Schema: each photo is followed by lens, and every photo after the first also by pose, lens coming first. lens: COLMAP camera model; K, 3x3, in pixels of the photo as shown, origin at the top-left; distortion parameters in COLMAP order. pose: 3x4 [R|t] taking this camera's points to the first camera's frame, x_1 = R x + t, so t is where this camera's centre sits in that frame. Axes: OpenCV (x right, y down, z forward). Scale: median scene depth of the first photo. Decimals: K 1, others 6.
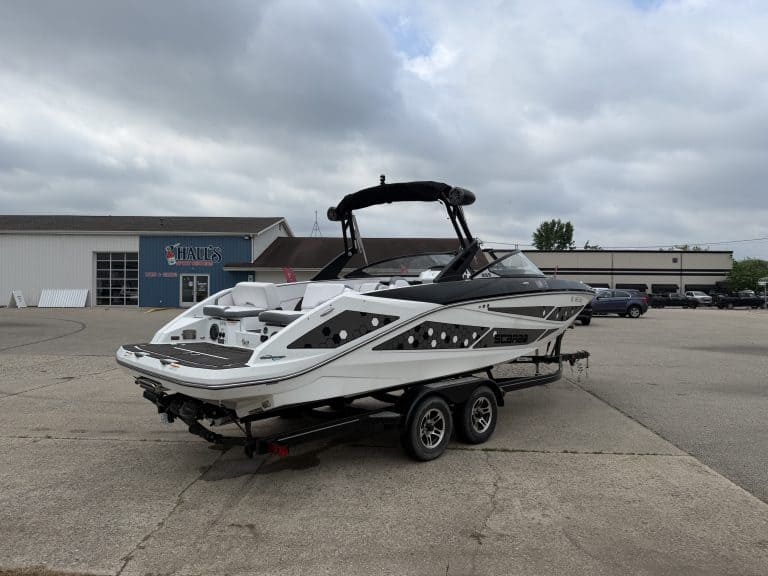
lens RADIAL K [[537.7, 0, 392.8], [0, 537.7, 287.7], [0, 0, 1]] dist [0.041752, -0.035685]
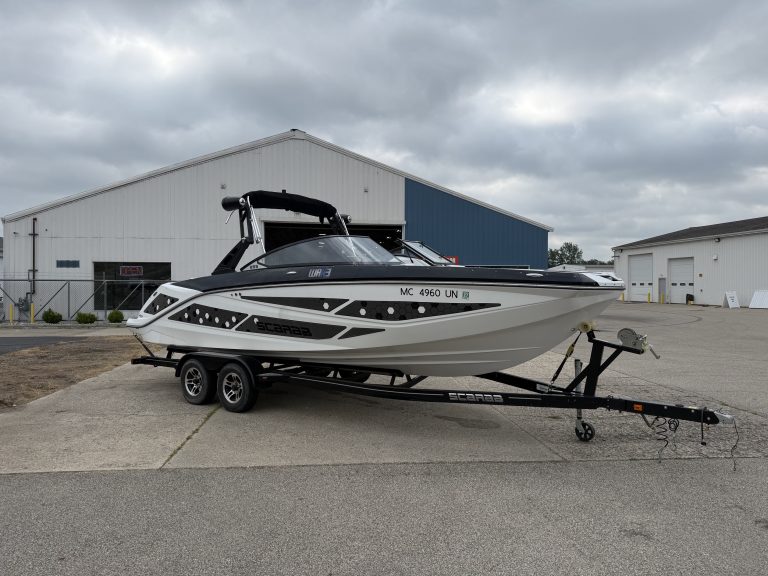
lens RADIAL K [[537.7, 0, 384.2], [0, 537.7, 287.2], [0, 0, 1]] dist [0.041752, -0.035685]
pose [[0.143672, -0.010008, -0.989575, 1.438107], [0.002193, 0.999950, -0.009794, 0.032821], [0.989623, -0.000763, 0.143687, 1.221246]]
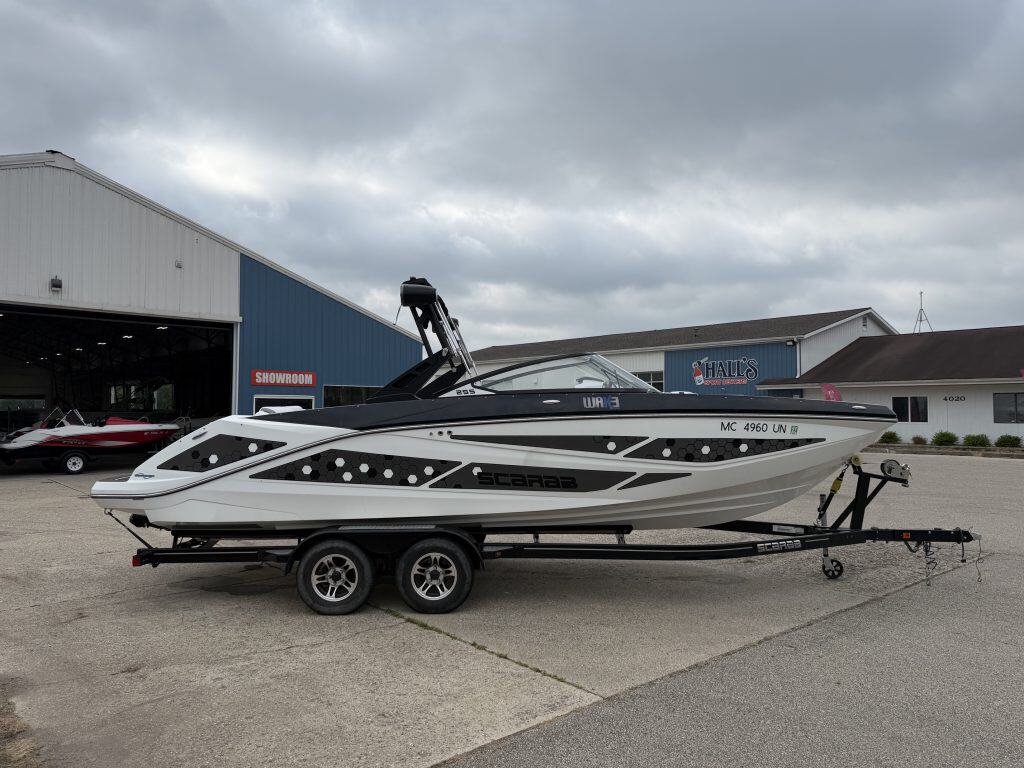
lens RADIAL K [[719.4, 0, 520.8], [0, 719.4, 384.4], [0, 0, 1]] dist [0.032949, -0.042082]
pose [[0.691660, -0.039846, -0.721123, 1.046896], [0.010827, 0.998937, -0.044812, 0.013058], [0.722142, 0.023187, 0.691357, 0.401739]]
